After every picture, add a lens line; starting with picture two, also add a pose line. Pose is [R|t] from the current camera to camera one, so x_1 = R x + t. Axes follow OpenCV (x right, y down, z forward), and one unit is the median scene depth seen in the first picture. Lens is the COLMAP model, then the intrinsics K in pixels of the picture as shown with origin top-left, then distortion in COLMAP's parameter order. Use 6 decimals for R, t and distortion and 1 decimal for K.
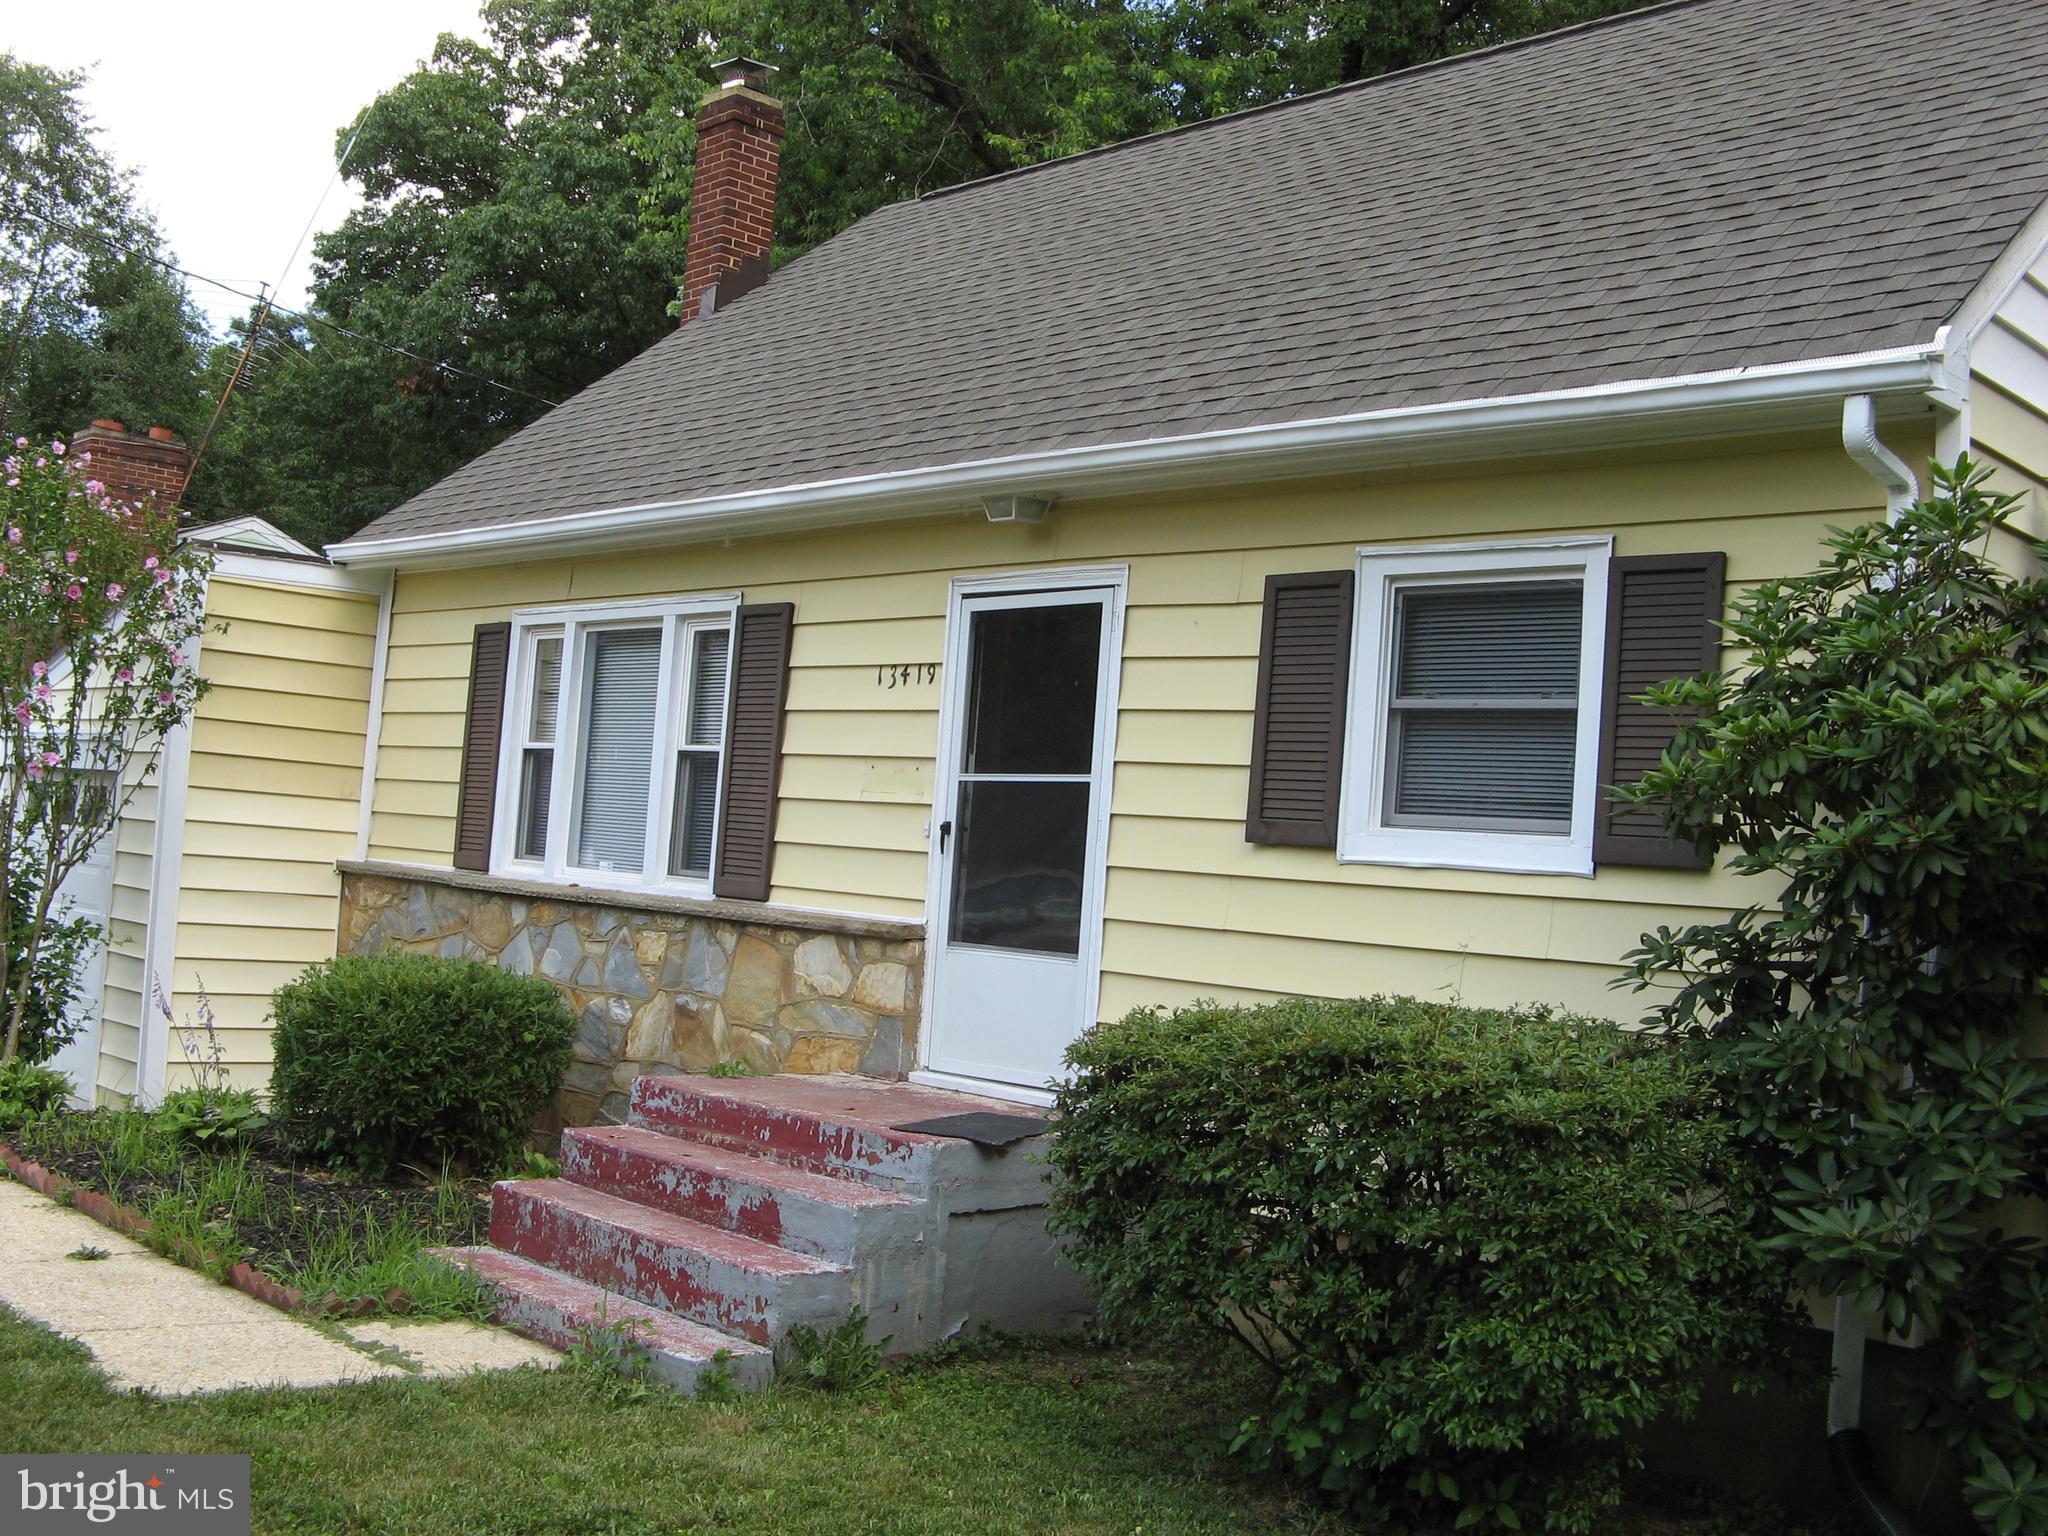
lens RADIAL K [[2110.7, 0, 1035.5], [0, 2110.7, 755.4], [0, 0, 1]] dist [-0.192580, 0.207289]
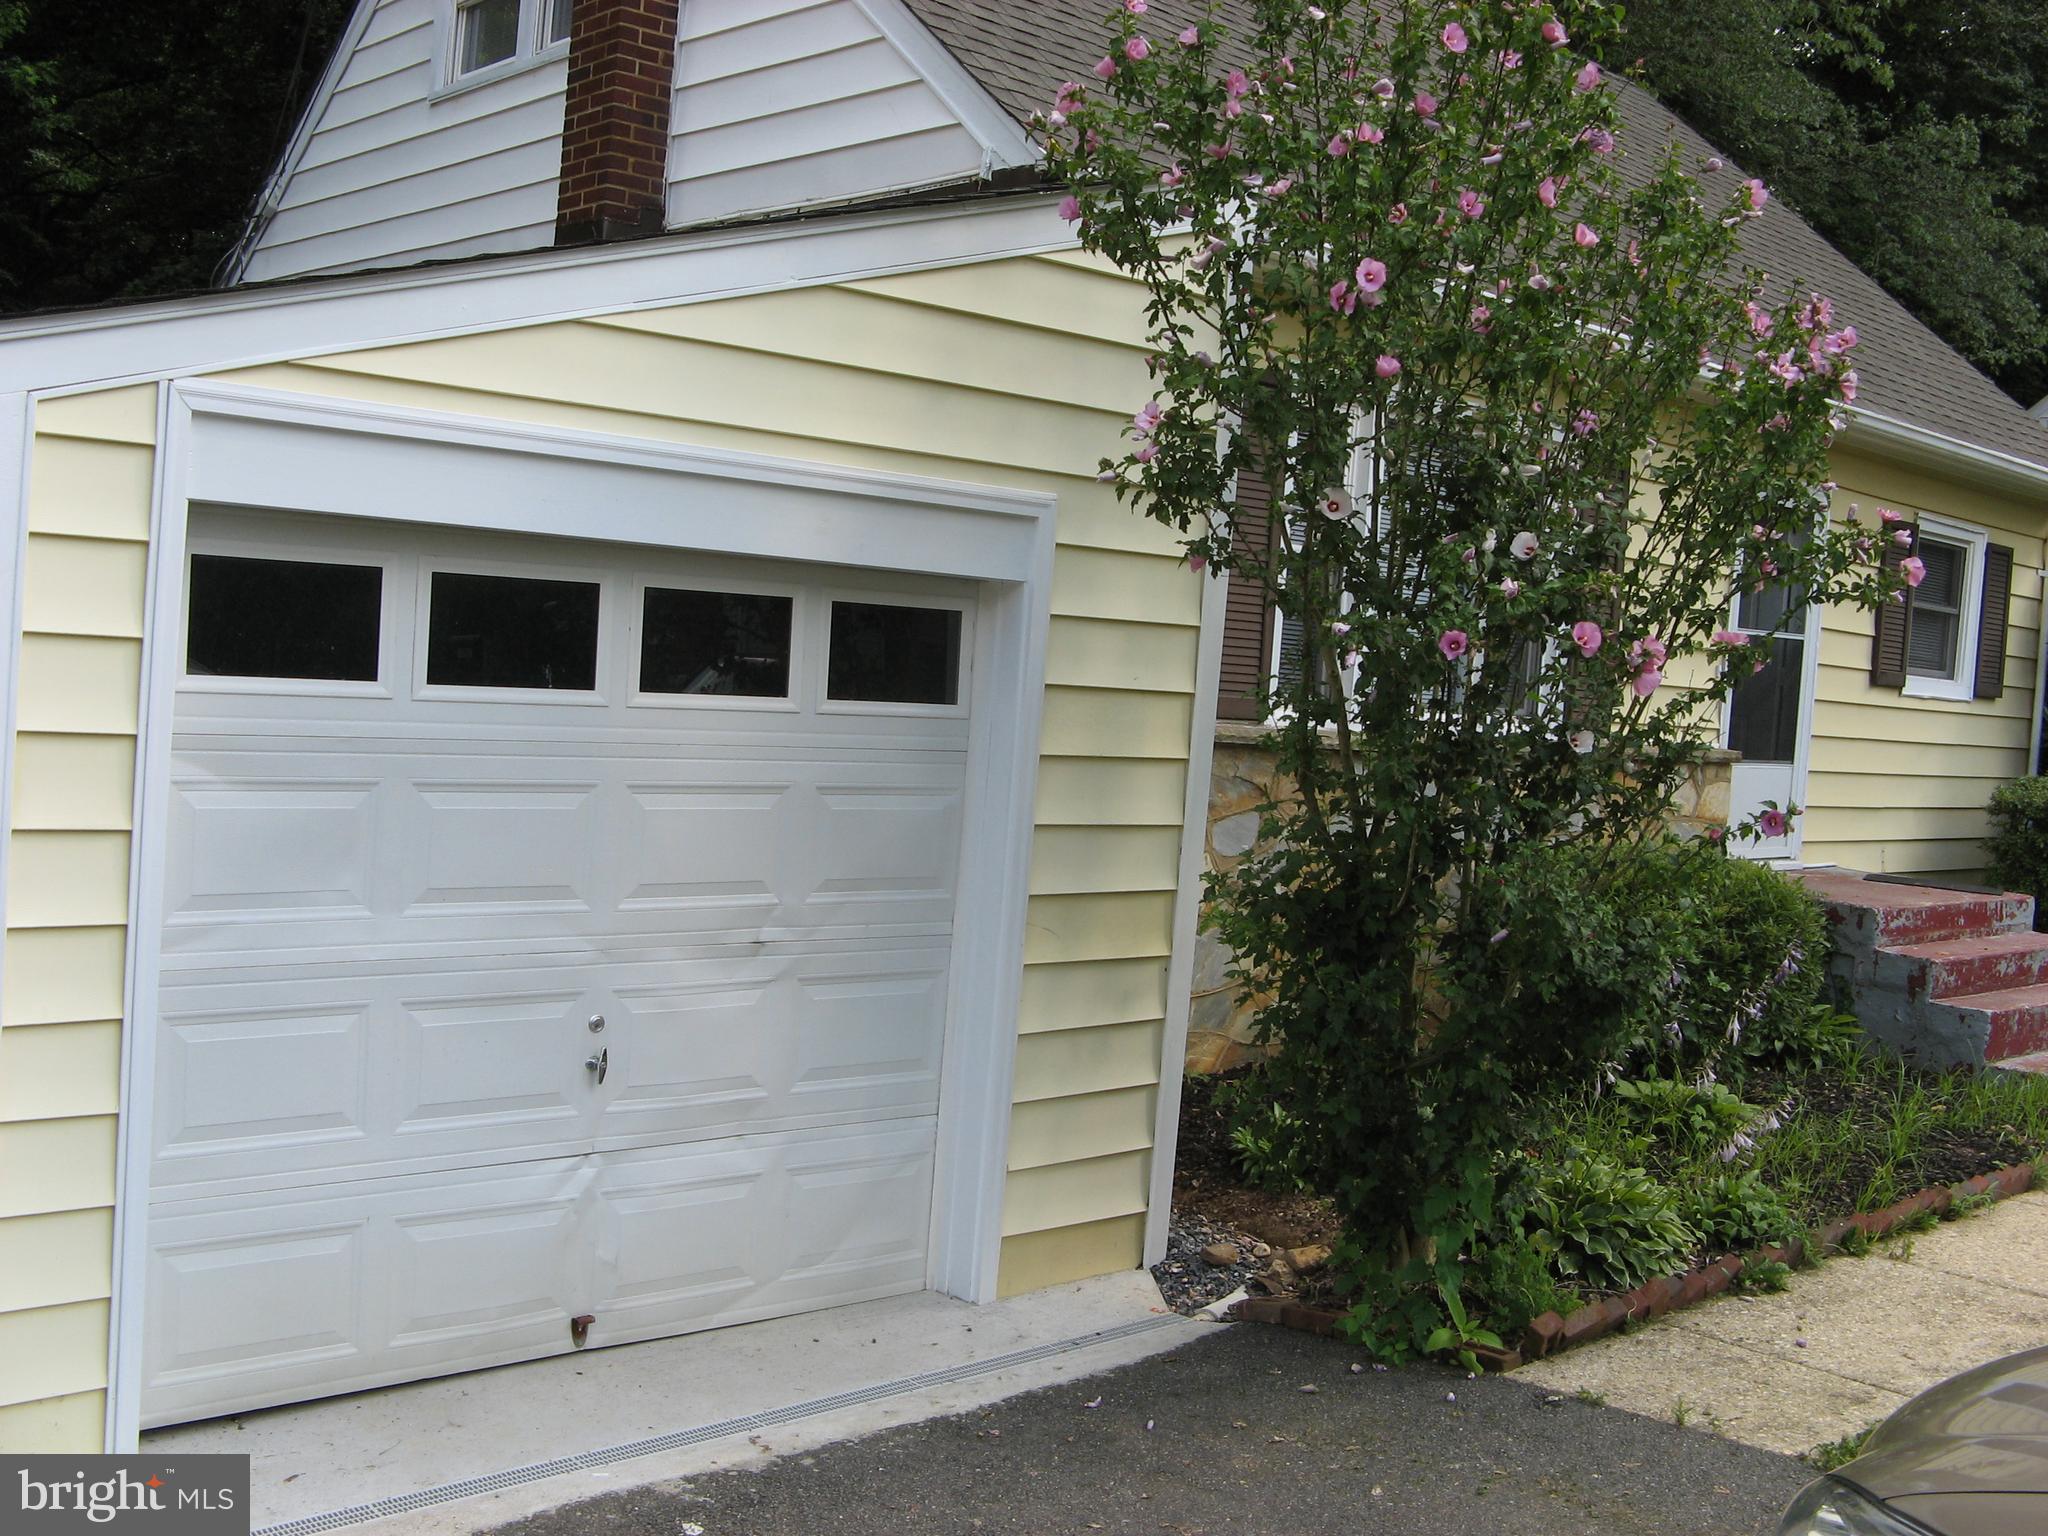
lens RADIAL K [[2110.7, 0, 1035.5], [0, 2110.7, 755.4], [0, 0, 1]] dist [-0.192580, 0.207289]
pose [[0.037891, -0.124622, 0.991481, -1.283613], [-0.129733, 0.983182, 0.128537, -0.020968], [-0.990825, -0.133498, 0.021086, 1.369385]]
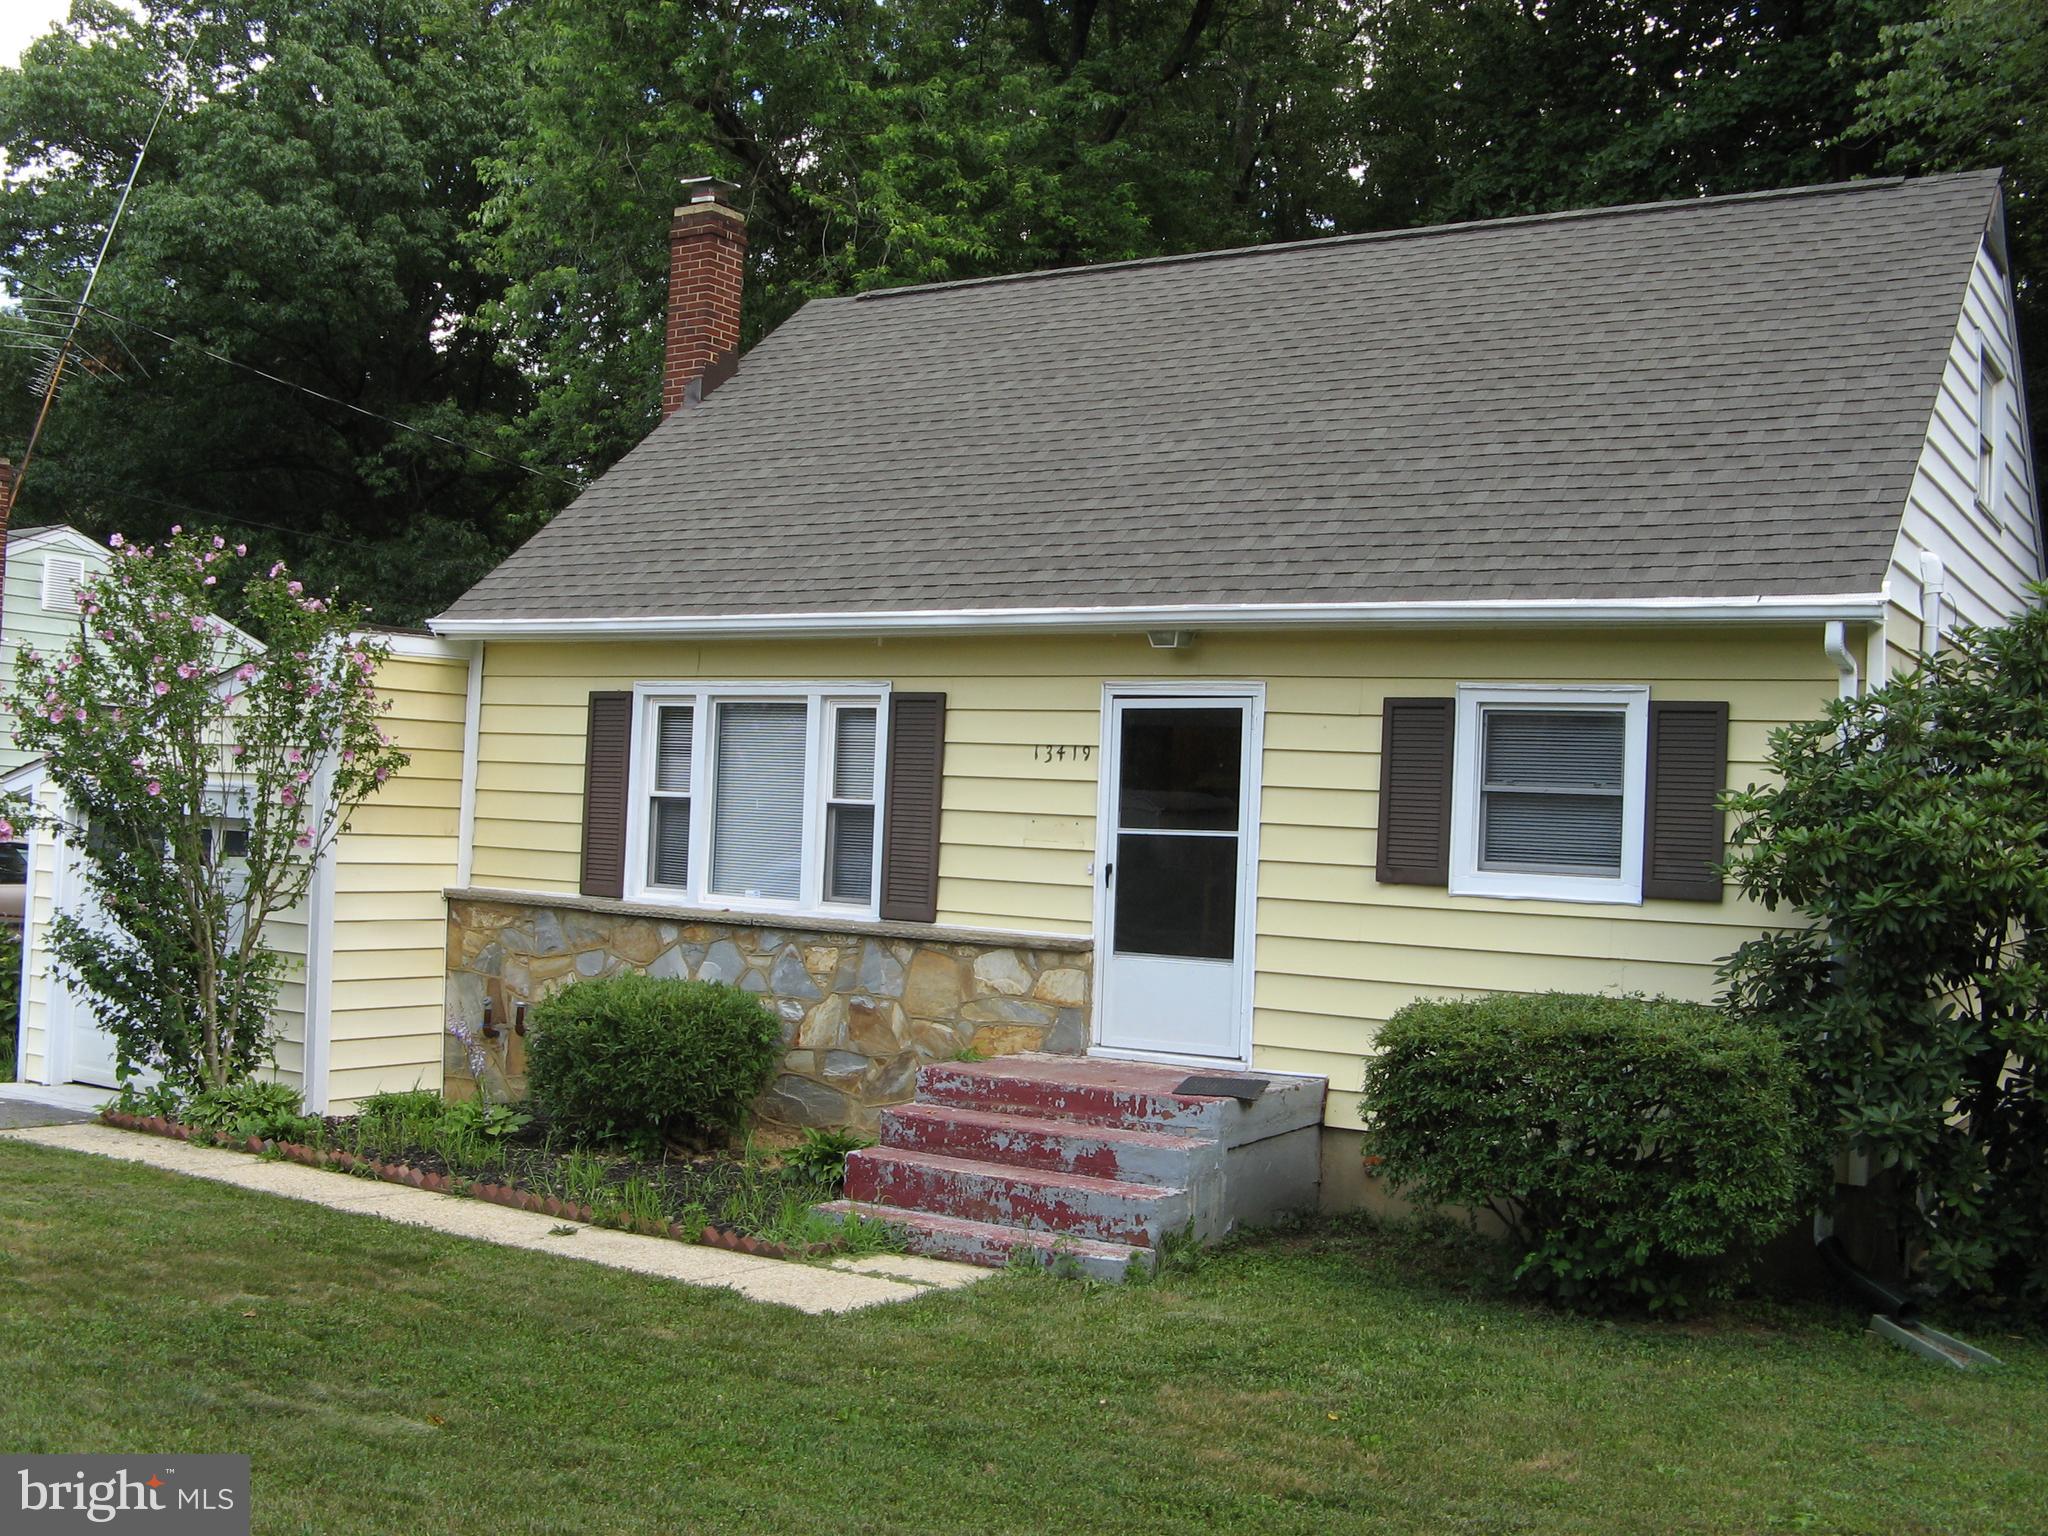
lens RADIAL K [[2110.7, 0, 1035.5], [0, 2110.7, 755.4], [0, 0, 1]] dist [-0.192580, 0.207289]
pose [[0.972423, -0.026246, 0.231744, -0.398223], [0.017243, 0.999019, 0.040788, -0.093866], [-0.232587, -0.035667, 0.971921, -0.305888]]
